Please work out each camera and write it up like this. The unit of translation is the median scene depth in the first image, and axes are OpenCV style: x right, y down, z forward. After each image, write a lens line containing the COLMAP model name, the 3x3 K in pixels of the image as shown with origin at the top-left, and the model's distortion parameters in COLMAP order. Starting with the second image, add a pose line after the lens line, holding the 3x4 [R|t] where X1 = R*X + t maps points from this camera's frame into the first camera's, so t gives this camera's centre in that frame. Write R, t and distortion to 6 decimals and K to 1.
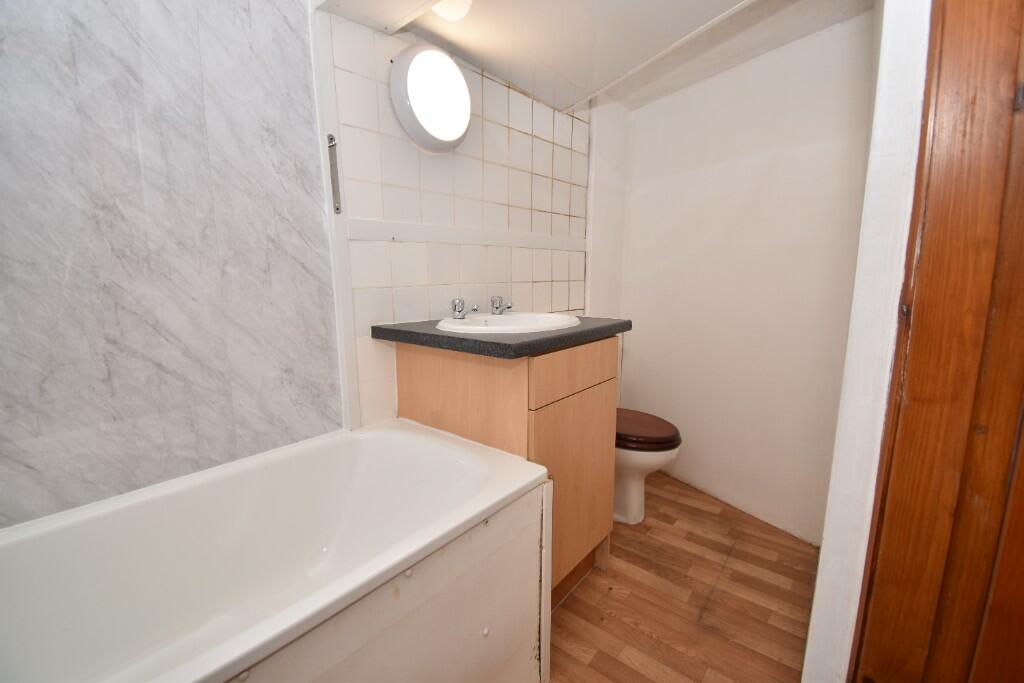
lens RADIAL K [[439.0, 0, 512.0], [0, 439.0, 341.5], [0, 0, 1]] dist [0.000281, -0.014557]
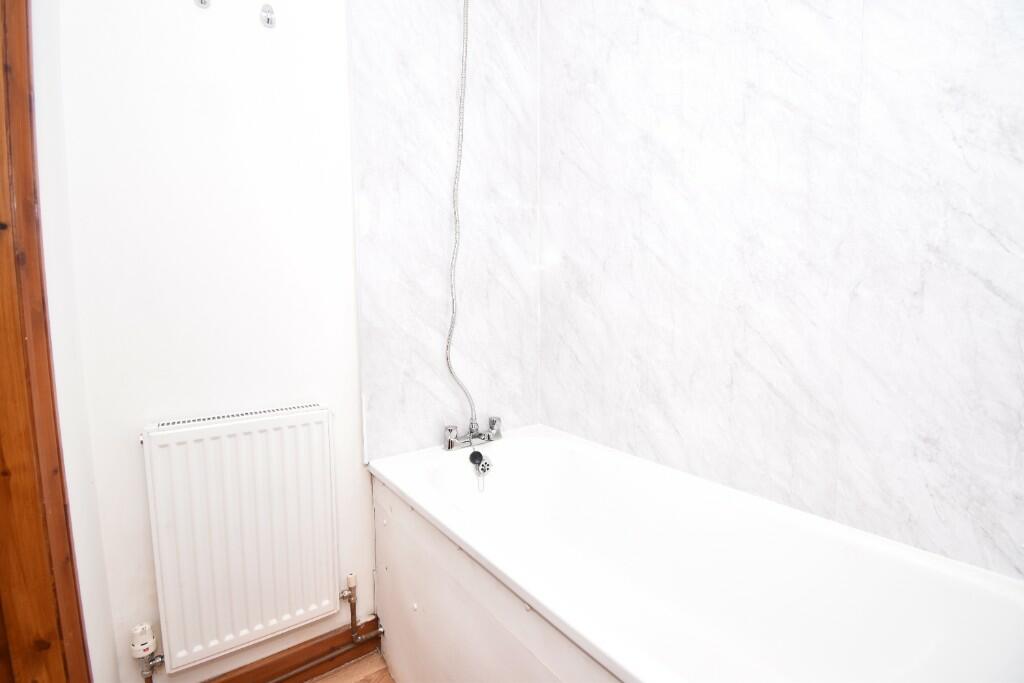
lens RADIAL K [[439.0, 0, 512.0], [0, 439.0, 341.5], [0, 0, 1]] dist [0.000281, -0.014557]
pose [[-0.215843, 0.093783, -0.971914, 0.287829], [-0.154175, 0.979617, 0.128765, -0.078108], [0.964179, 0.177638, -0.196984, 0.550946]]
